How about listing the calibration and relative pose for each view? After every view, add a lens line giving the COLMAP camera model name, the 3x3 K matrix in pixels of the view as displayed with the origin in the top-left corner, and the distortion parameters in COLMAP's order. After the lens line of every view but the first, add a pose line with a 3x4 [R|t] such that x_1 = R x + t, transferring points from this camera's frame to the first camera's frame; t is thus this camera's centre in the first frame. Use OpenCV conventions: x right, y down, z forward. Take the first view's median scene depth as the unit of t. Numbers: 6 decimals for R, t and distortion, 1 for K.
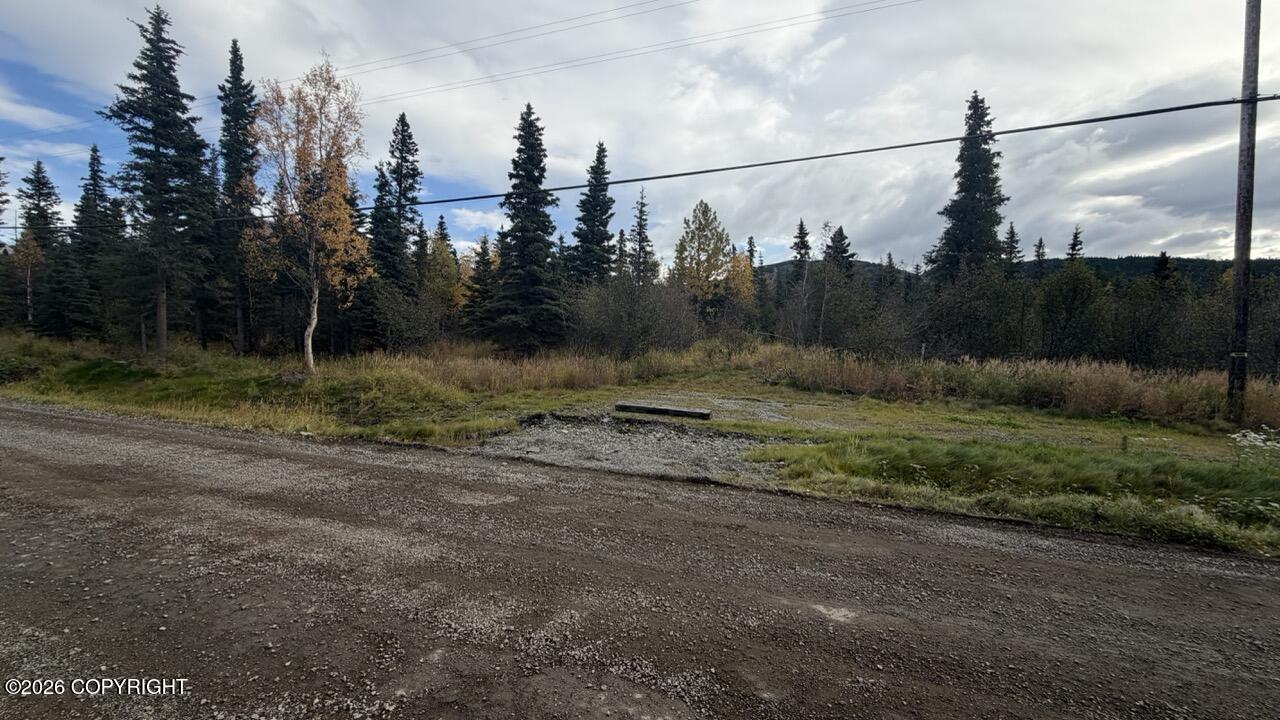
lens RADIAL K [[518.6, 0, 643.3], [0, 518.6, 368.1], [0, 0, 1]] dist [-0.001241, 0.001543]
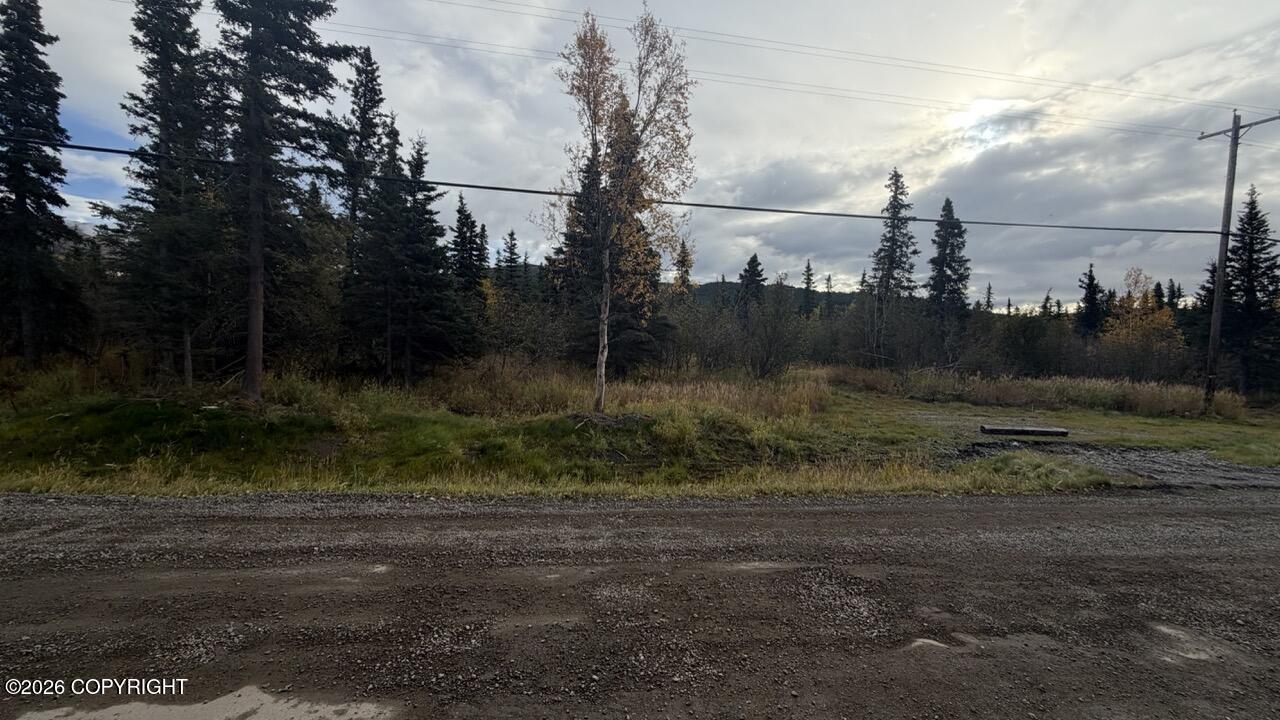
lens RADIAL K [[518.6, 0, 645.2], [0, 518.6, 342.5], [0, 0, 1]] dist [-0.001241, 0.001543]
pose [[0.873033, 0.018594, 0.487306, -0.688359], [0.007004, 0.998692, -0.050655, -0.034672], [-0.487611, 0.047637, 0.871761, 0.215429]]
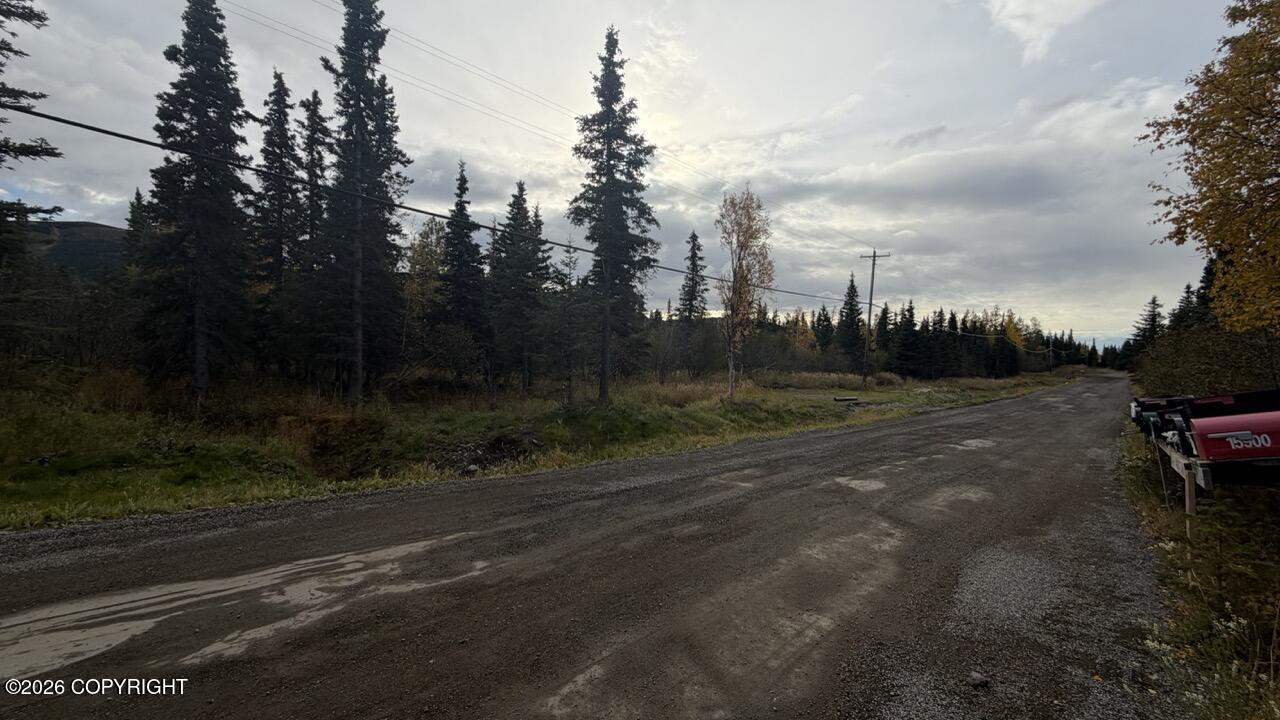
lens RADIAL K [[518.6, 0, 630.8], [0, 518.6, 351.1], [0, 0, 1]] dist [-0.001241, 0.001543]
pose [[0.418883, 0.000494, 0.908040, -1.483402], [0.024931, 0.999617, -0.012045, -0.083400], [-0.907698, 0.027683, 0.418710, 0.494616]]
